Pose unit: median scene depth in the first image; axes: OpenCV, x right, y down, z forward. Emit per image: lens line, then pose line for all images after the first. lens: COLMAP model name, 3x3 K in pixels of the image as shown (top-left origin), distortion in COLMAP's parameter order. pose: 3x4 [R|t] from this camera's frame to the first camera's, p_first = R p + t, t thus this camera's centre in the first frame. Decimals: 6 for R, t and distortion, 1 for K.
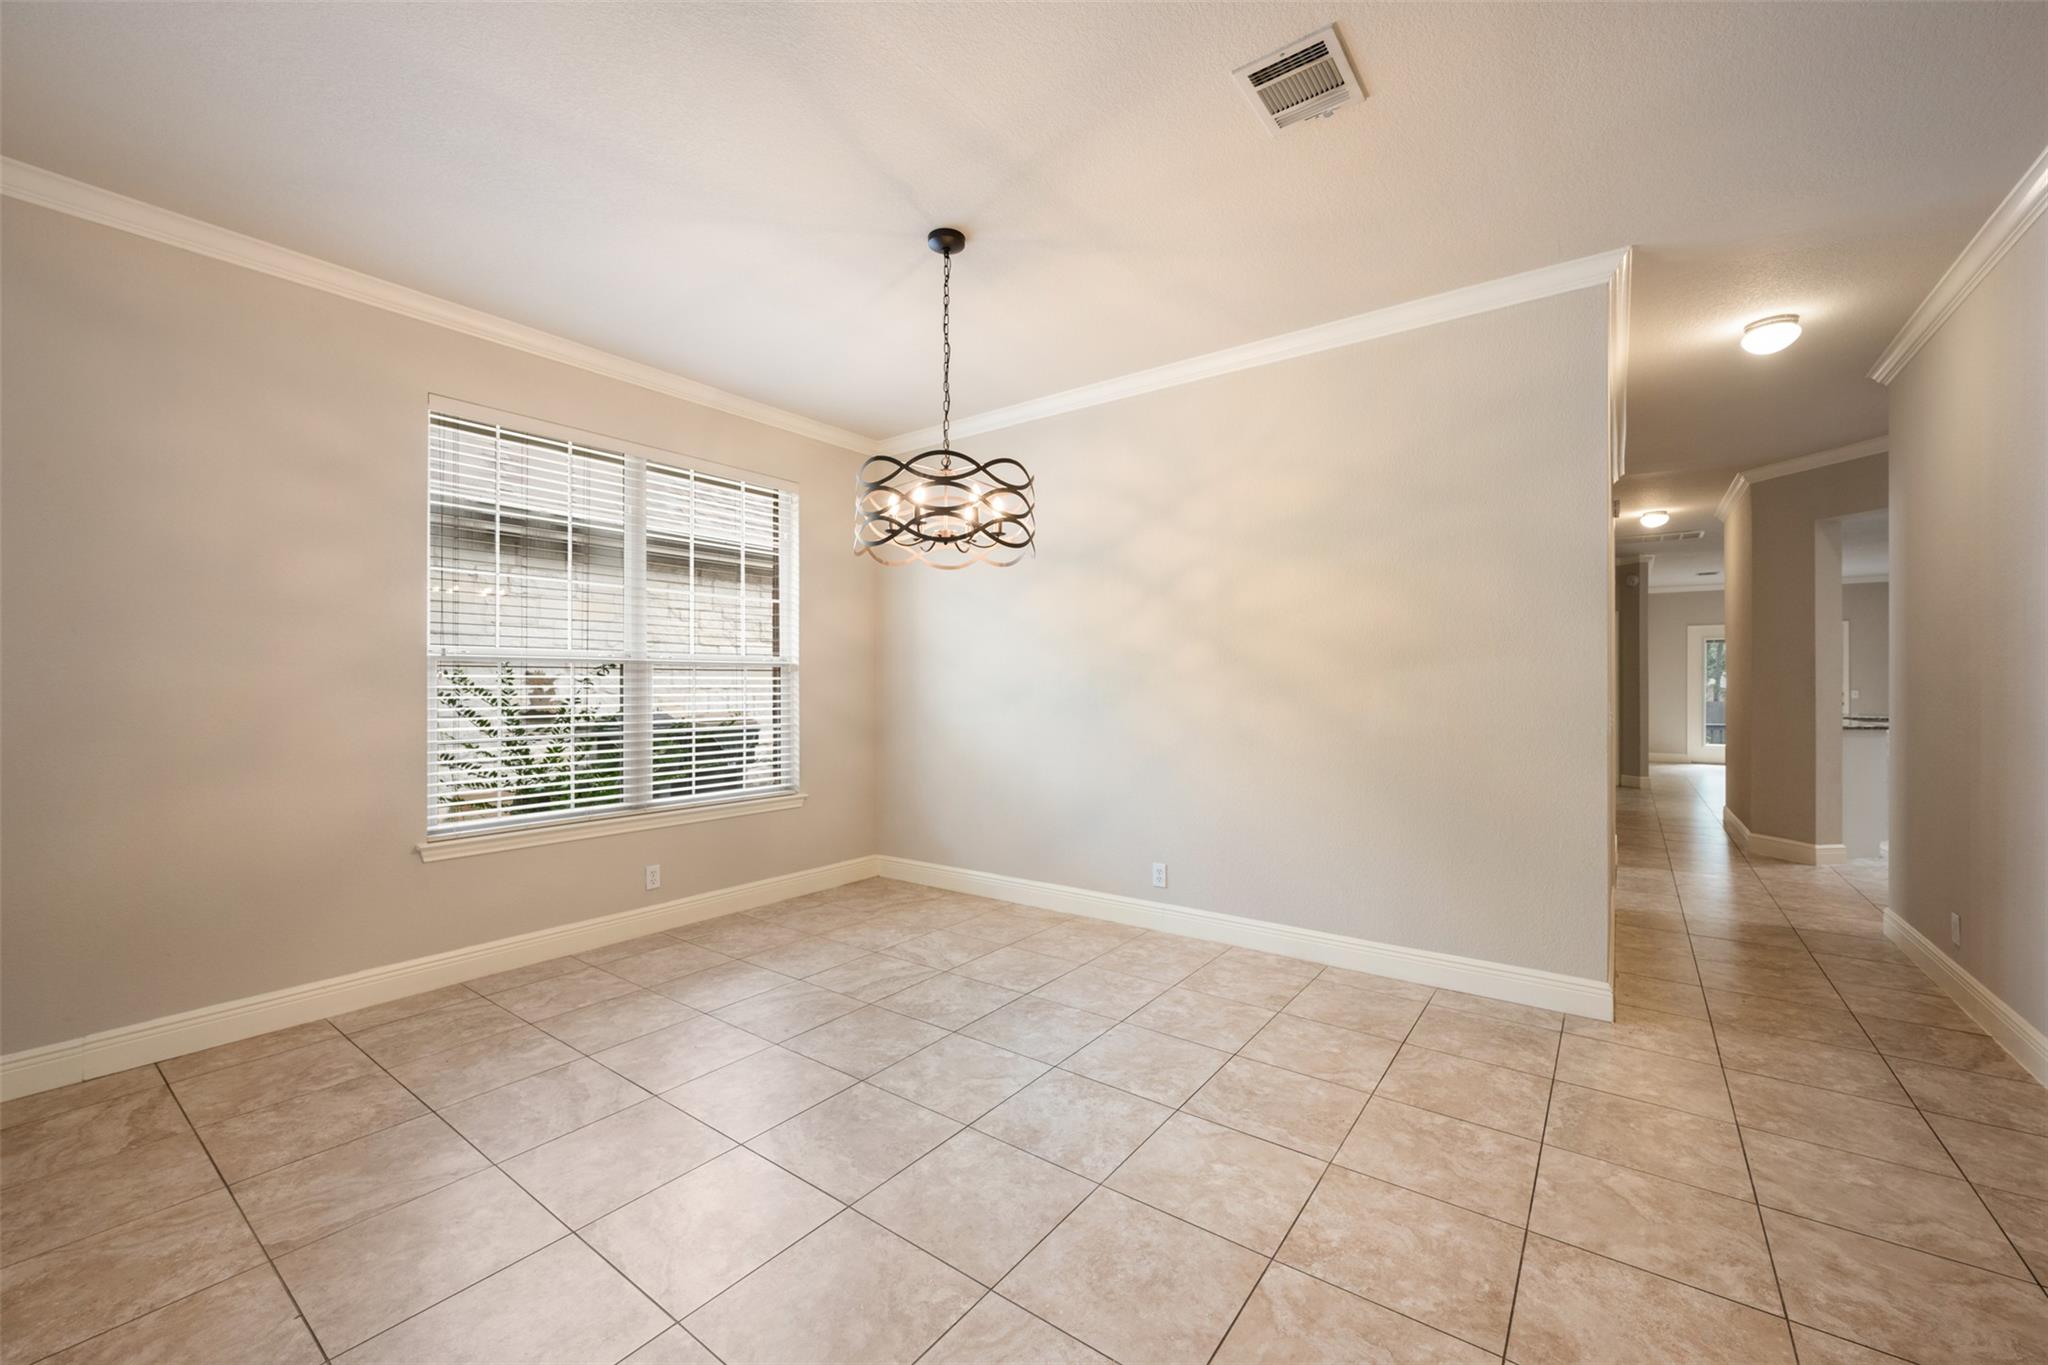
lens RADIAL K [[812.8, 0, 1034.8], [0, 812.8, 683.0], [0, 0, 1]] dist [-0.002416, 0.000123]
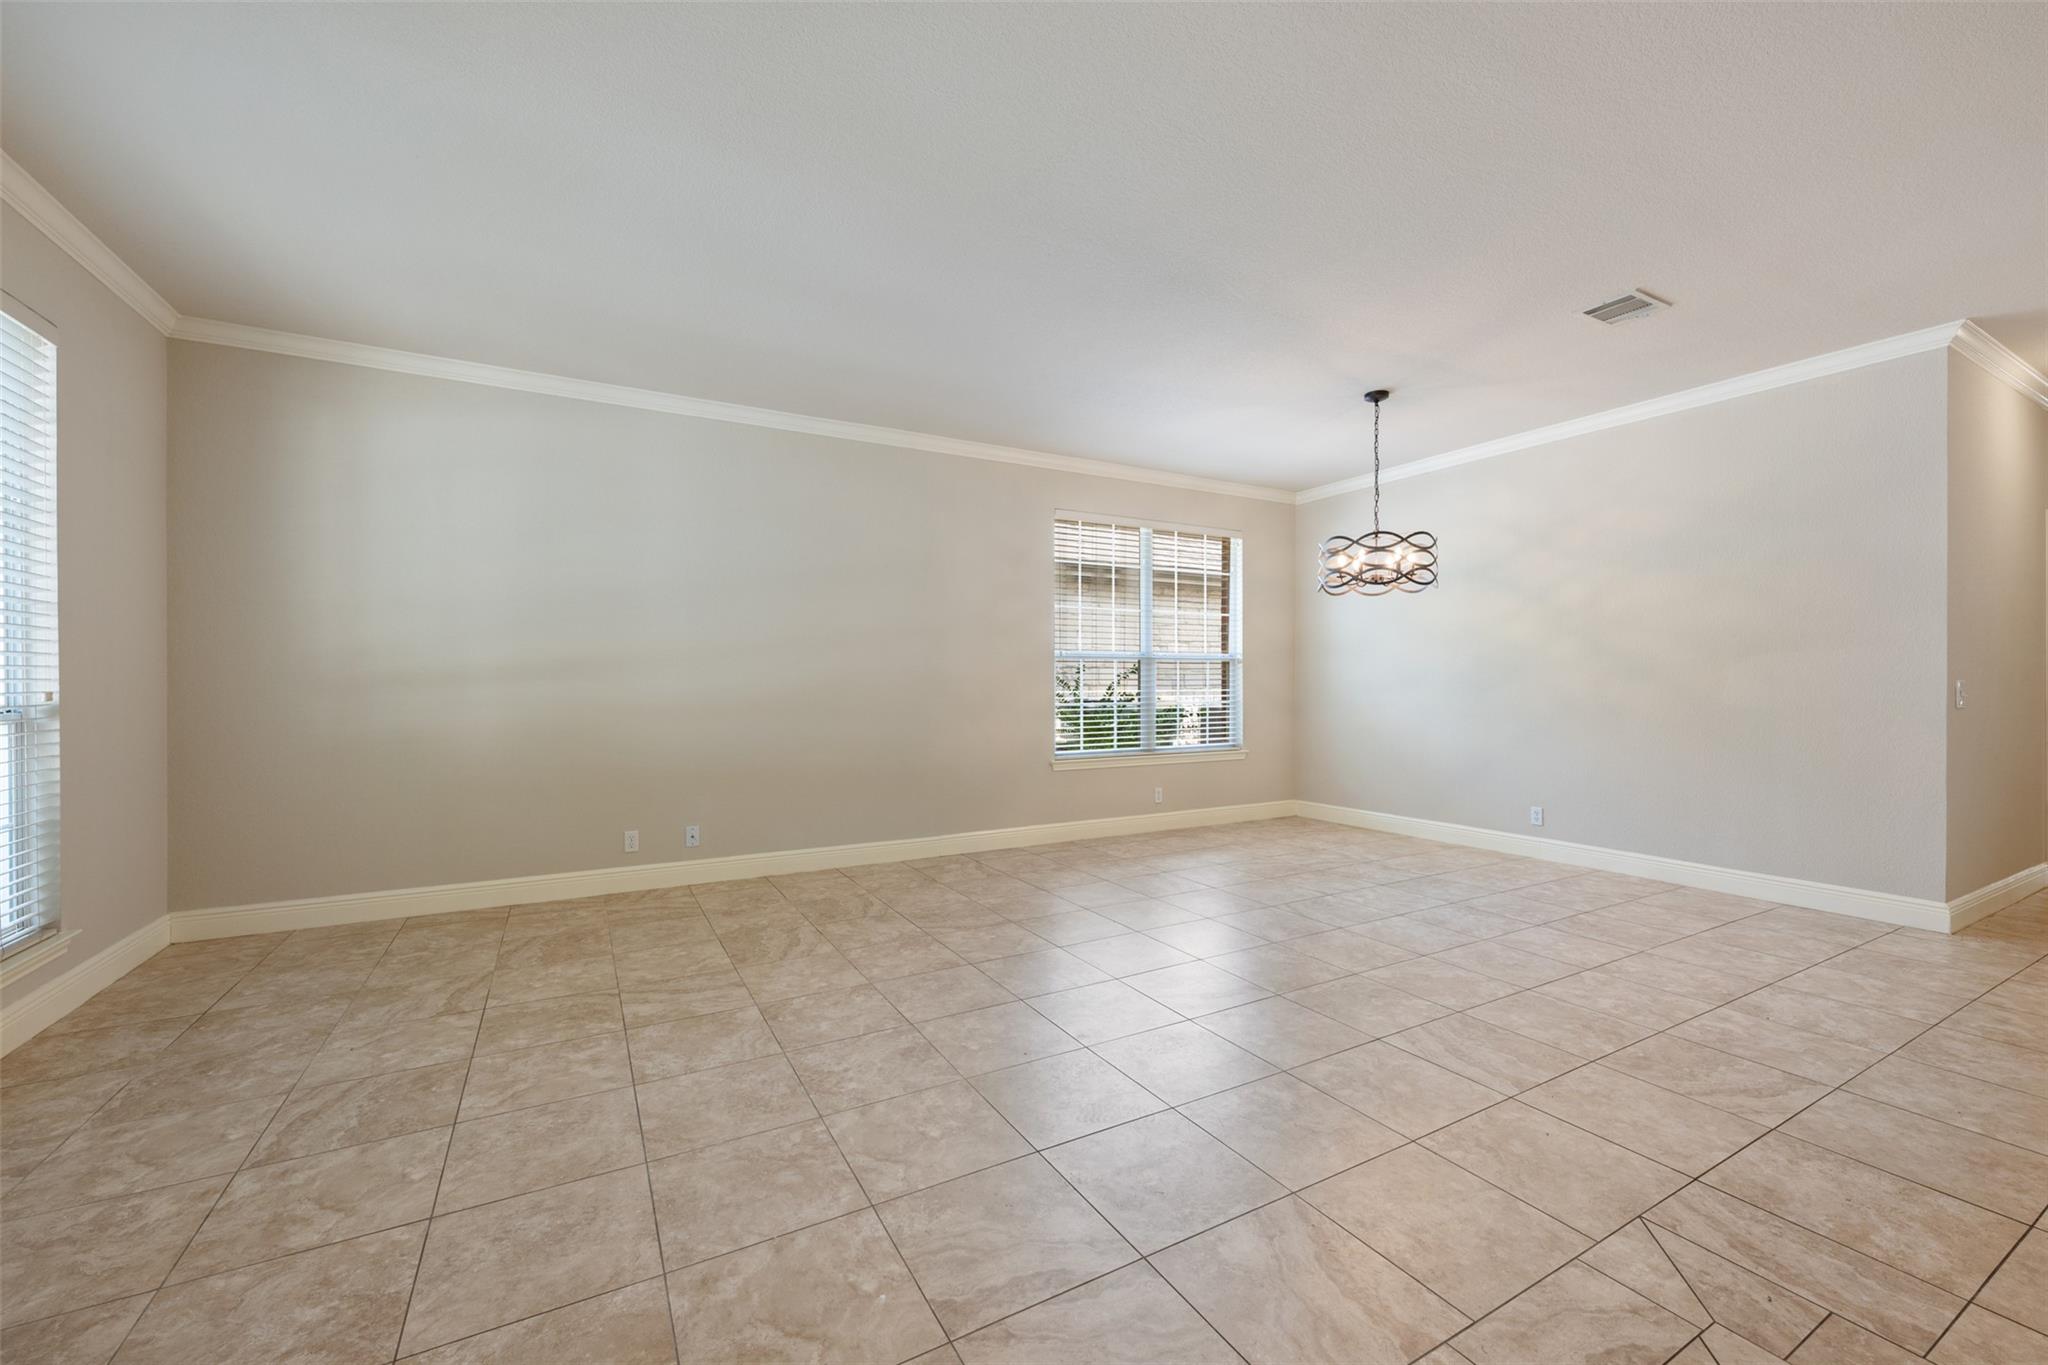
lens RADIAL K [[812.8, 0, 1020.9], [0, 812.8, 681.8], [0, 0, 1]] dist [-0.002416, 0.000123]
pose [[0.905189, 0.000611, -0.425008, -0.051299], [0.000910, 0.999994, 0.003376, 0.017430], [0.425008, -0.003442, 0.905183, -0.644543]]
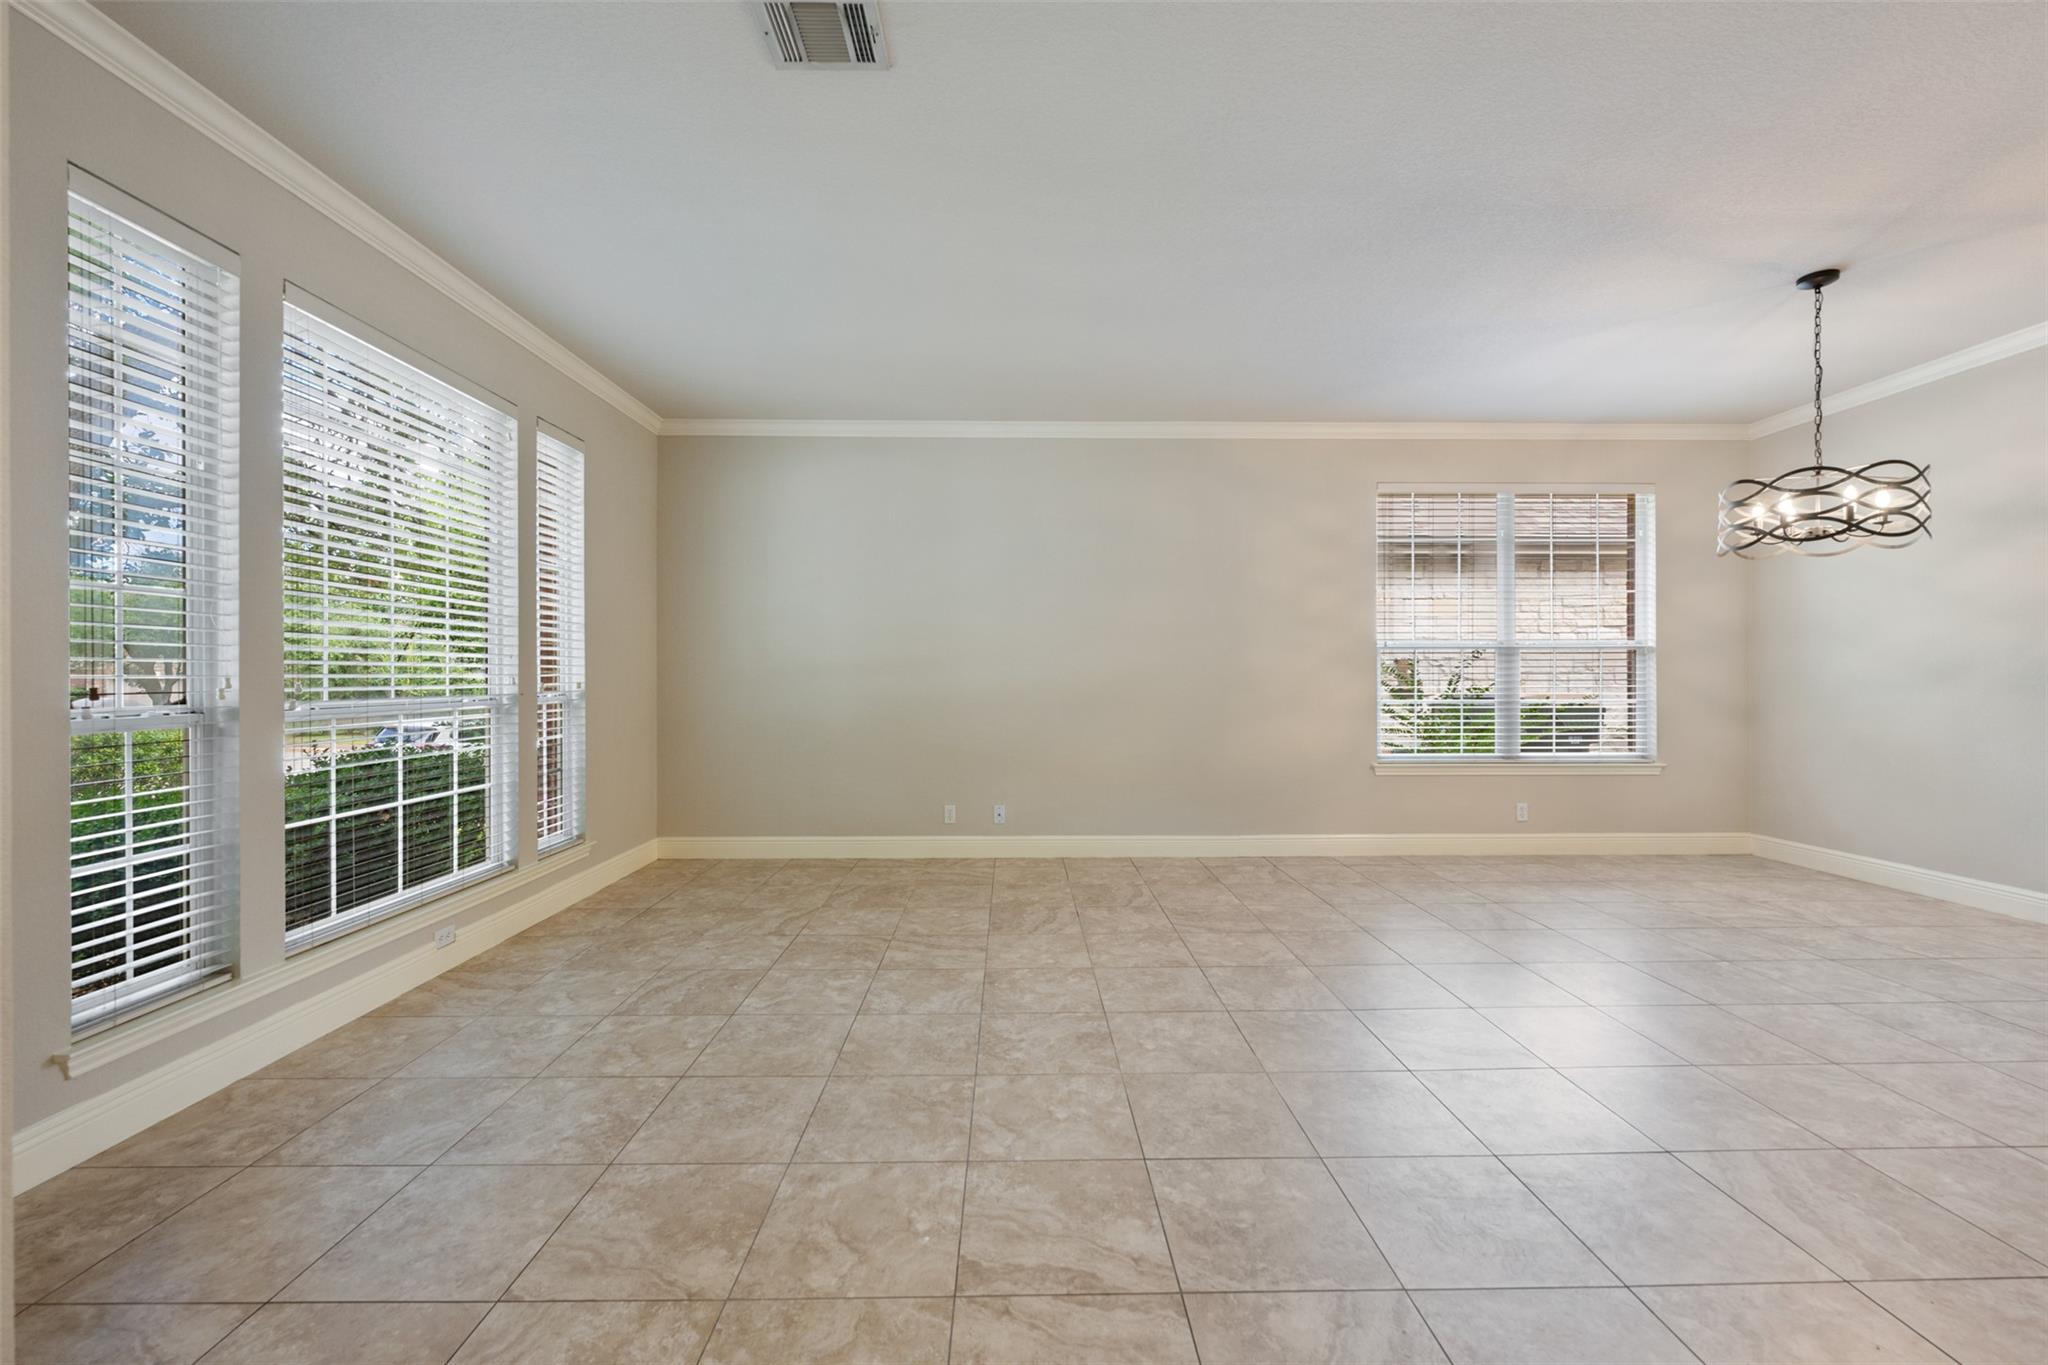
lens RADIAL K [[812.8, 0, 1019.7], [0, 812.8, 673.8], [0, 0, 1]] dist [-0.002416, 0.000123]
pose [[0.595576, -0.001381, -0.803298, 0.119473], [0.002397, 0.999997, 0.000058, 0.017706], [0.803295, -0.001961, 0.595578, -0.516572]]
